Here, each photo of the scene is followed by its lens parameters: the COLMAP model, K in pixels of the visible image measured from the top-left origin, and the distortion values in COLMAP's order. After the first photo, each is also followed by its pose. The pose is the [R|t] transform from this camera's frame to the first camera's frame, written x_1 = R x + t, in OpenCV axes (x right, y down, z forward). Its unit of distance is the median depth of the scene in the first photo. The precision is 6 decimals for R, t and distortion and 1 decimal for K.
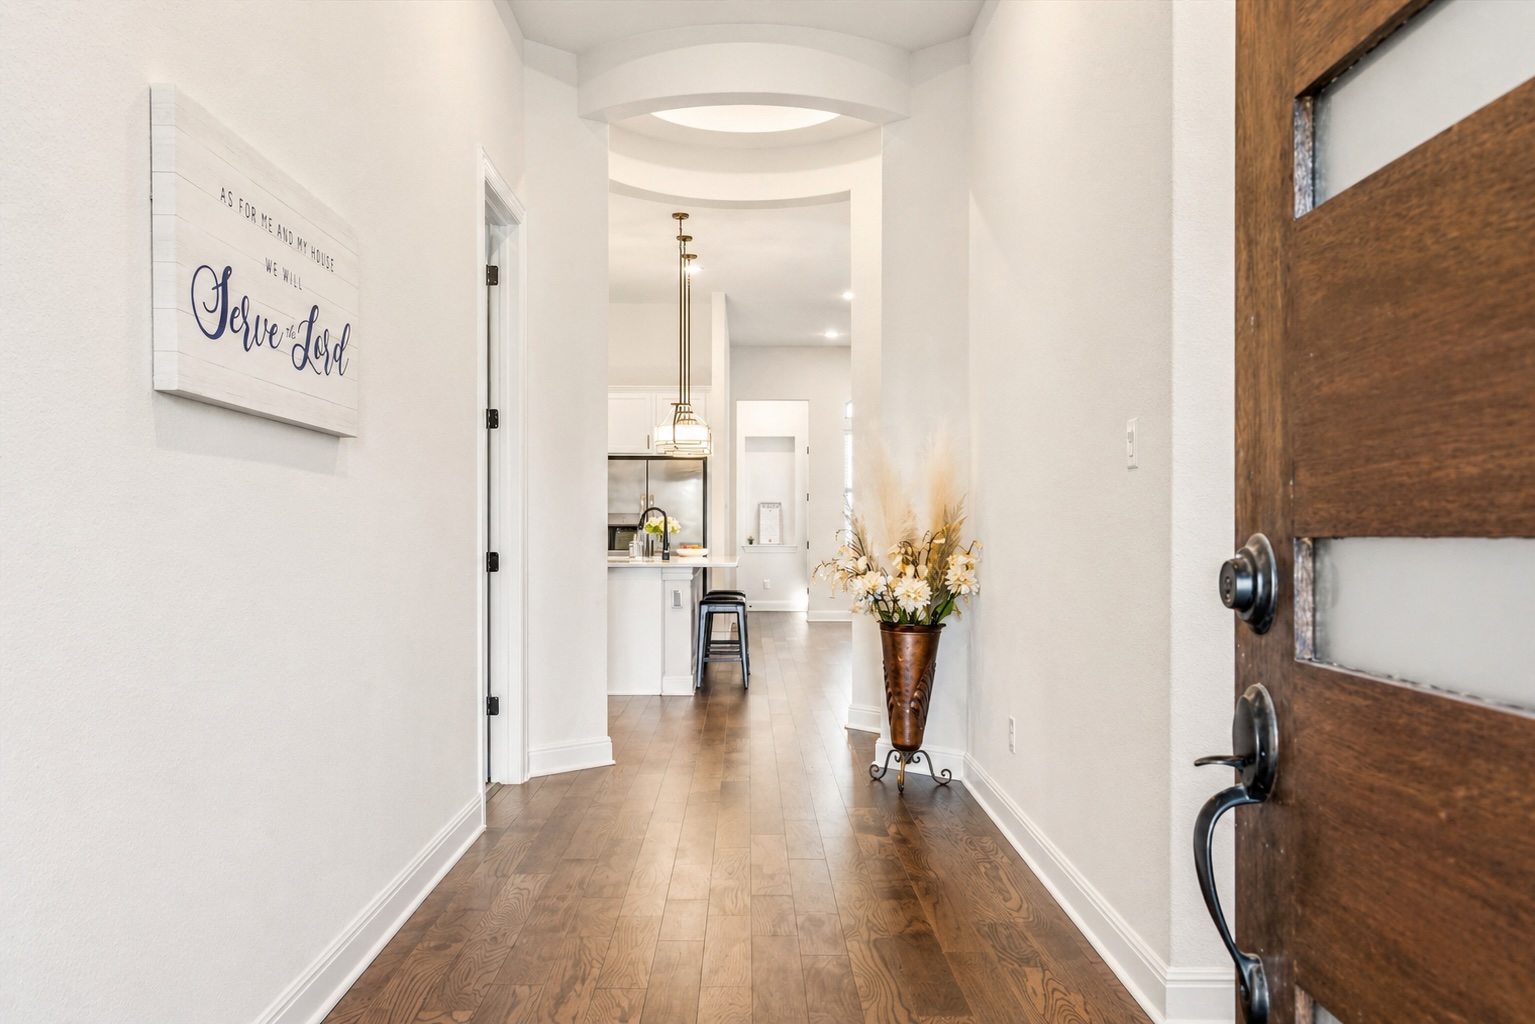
lens RADIAL K [[846.8, 0, 769.5], [0, 846.8, 515.2], [0, 0, 1]] dist [0.003220, 0.001094]
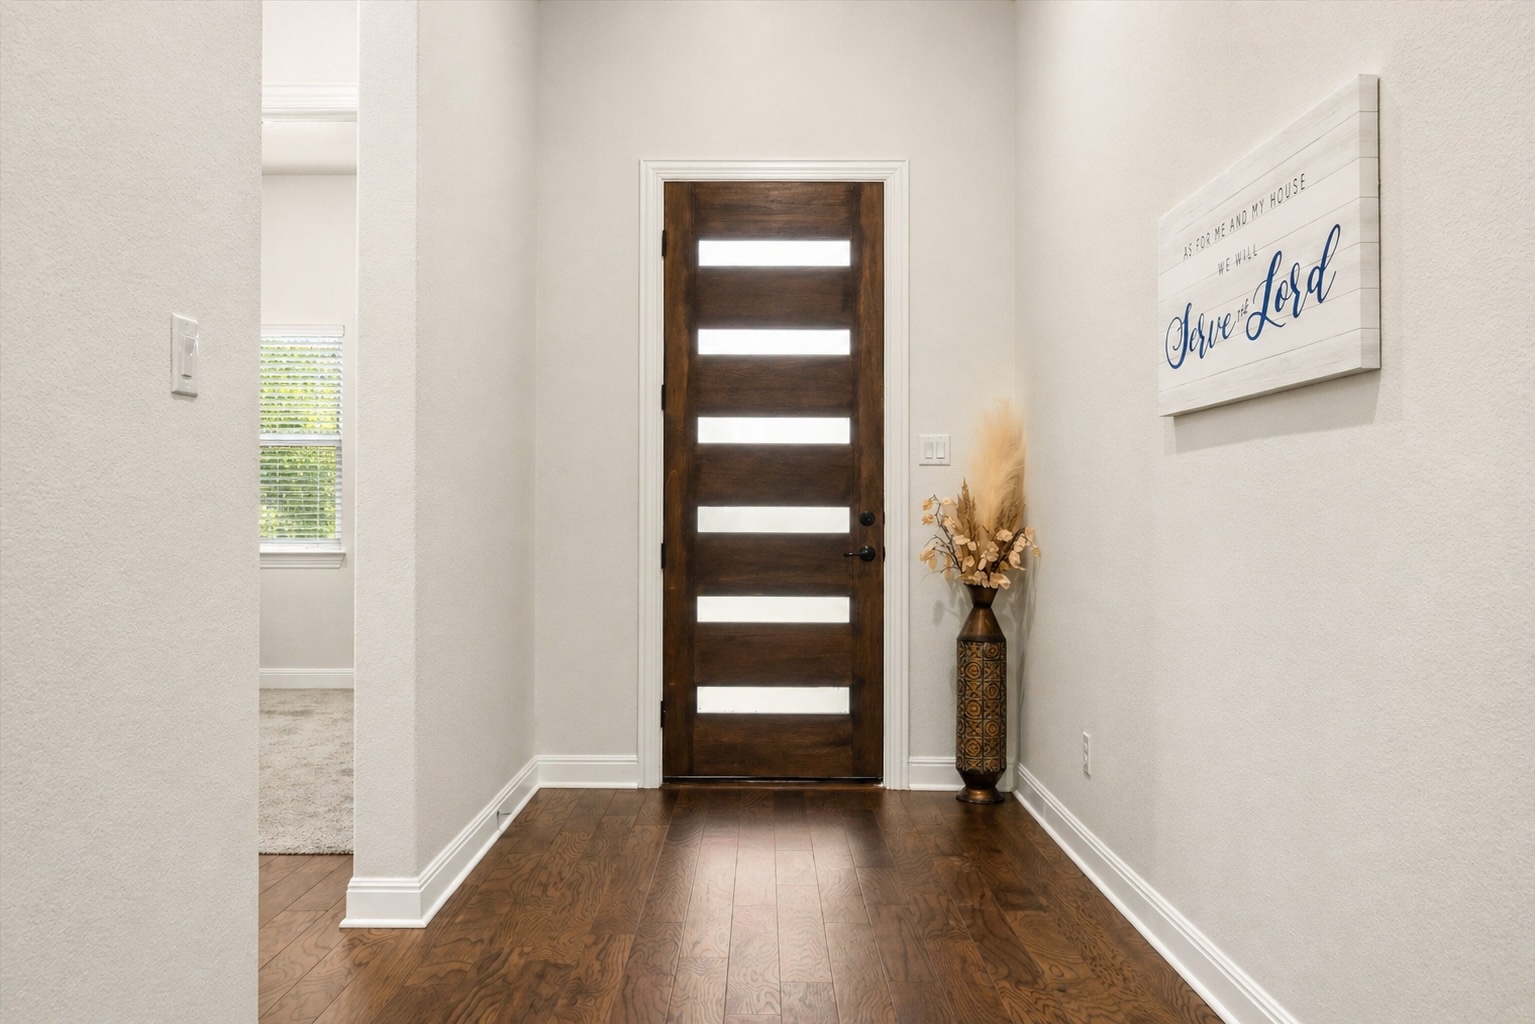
lens RADIAL K [[846.8, 0, 763.4], [0, 846.8, 519.6], [0, 0, 1]] dist [0.003220, 0.001094]
pose [[-0.999968, 0.004933, -0.006373, 0.024764], [0.005117, 0.999558, -0.029269, 0.066724], [0.006225, -0.029301, -0.999551, 2.047760]]
